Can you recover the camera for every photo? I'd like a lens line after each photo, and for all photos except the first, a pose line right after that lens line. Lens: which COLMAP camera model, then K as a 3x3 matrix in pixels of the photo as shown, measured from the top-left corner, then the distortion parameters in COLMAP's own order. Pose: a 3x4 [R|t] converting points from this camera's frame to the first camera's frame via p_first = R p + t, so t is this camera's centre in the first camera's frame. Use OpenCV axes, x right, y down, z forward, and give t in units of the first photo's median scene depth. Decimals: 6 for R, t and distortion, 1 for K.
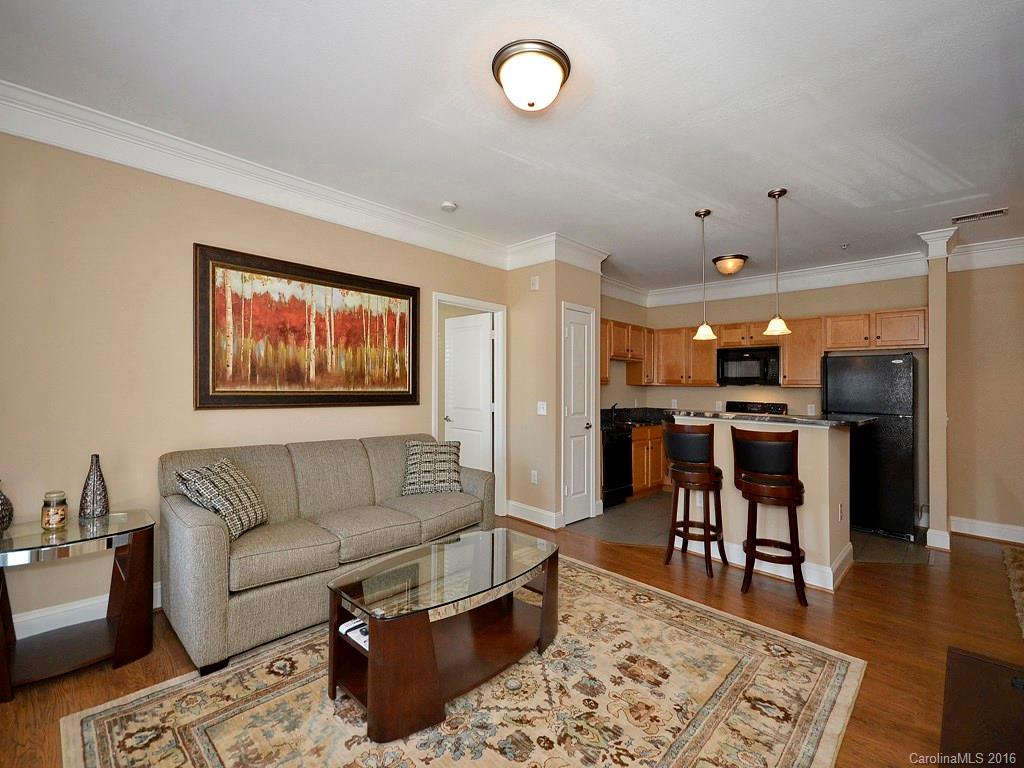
lens RADIAL K [[456.2, 0, 509.1], [0, 456.2, 386.9], [0, 0, 1]] dist [0.002630, 0.000258]
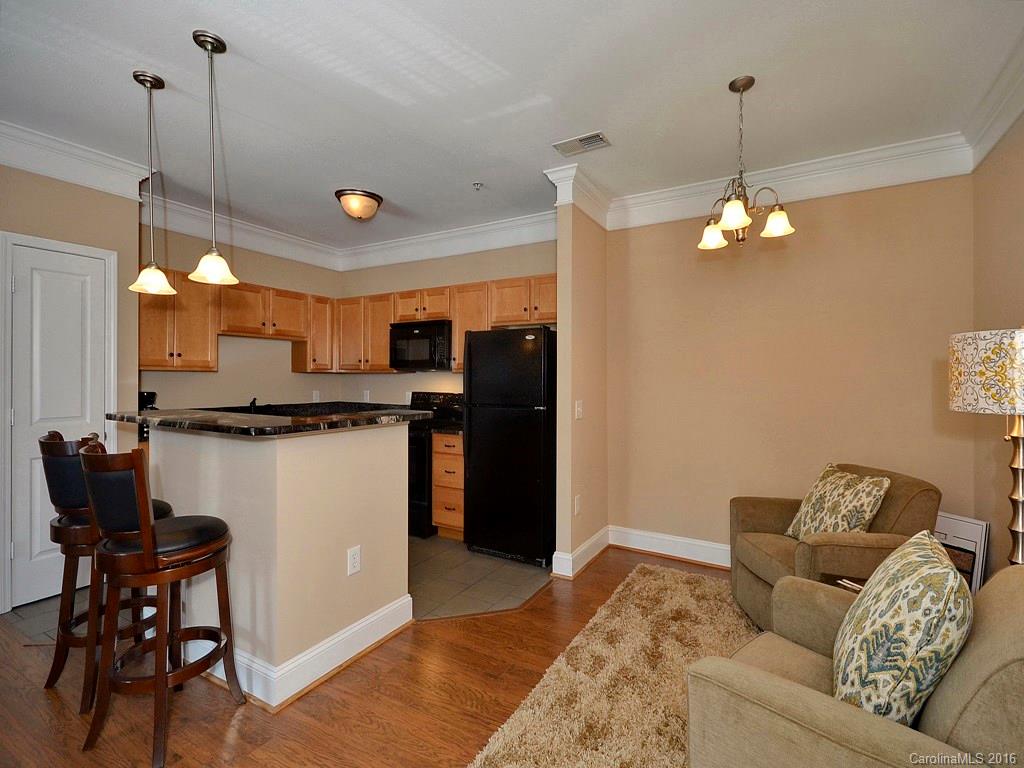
lens RADIAL K [[486.1, 0, 513.7], [0, 486.1, 378.0], [0, 0, 1]] dist [0.001837, 0.000097]
pose [[0.961348, -0.017059, 0.274809, 0.484851], [0.016129, 0.999854, 0.005644, 0.007674], [-0.274865, -0.000994, 0.961482, 0.173530]]
